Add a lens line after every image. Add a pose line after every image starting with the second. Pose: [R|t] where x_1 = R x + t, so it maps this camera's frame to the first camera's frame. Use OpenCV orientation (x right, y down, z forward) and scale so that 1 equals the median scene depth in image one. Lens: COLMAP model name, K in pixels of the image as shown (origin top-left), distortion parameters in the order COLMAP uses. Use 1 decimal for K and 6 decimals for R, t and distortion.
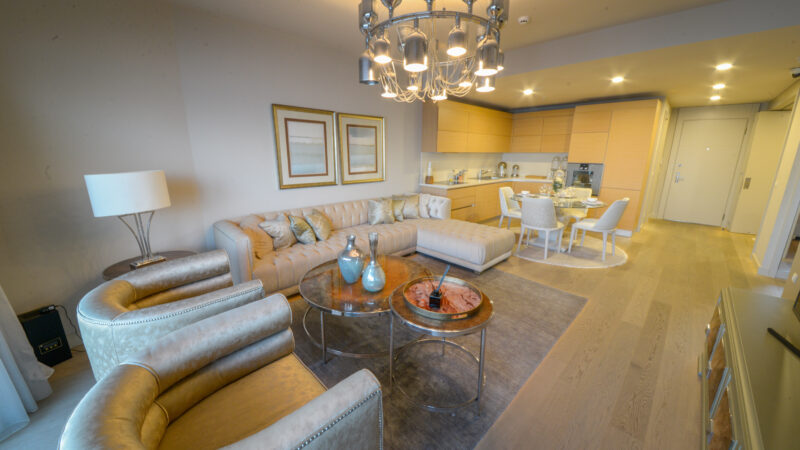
lens RADIAL K [[280.6, 0, 400.0], [0, 280.6, 225.0], [0, 0, 1]] dist [0.000900, -0.009725]
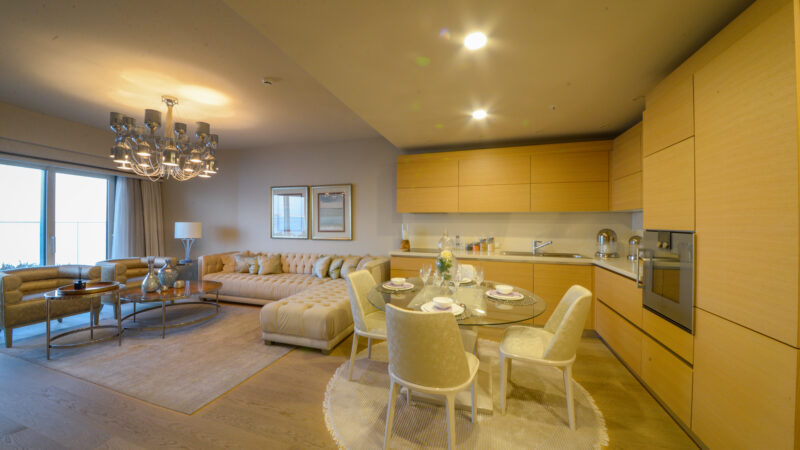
lens RADIAL K [[280.6, 0, 400.0], [0, 280.6, 225.0], [0, 0, 1]] dist [0.000900, -0.009725]
pose [[0.472138, 0.011131, -0.881454, 1.023900], [-0.218378, 0.970229, -0.104719, -0.150464], [0.854047, 0.241932, 0.460513, 0.693297]]
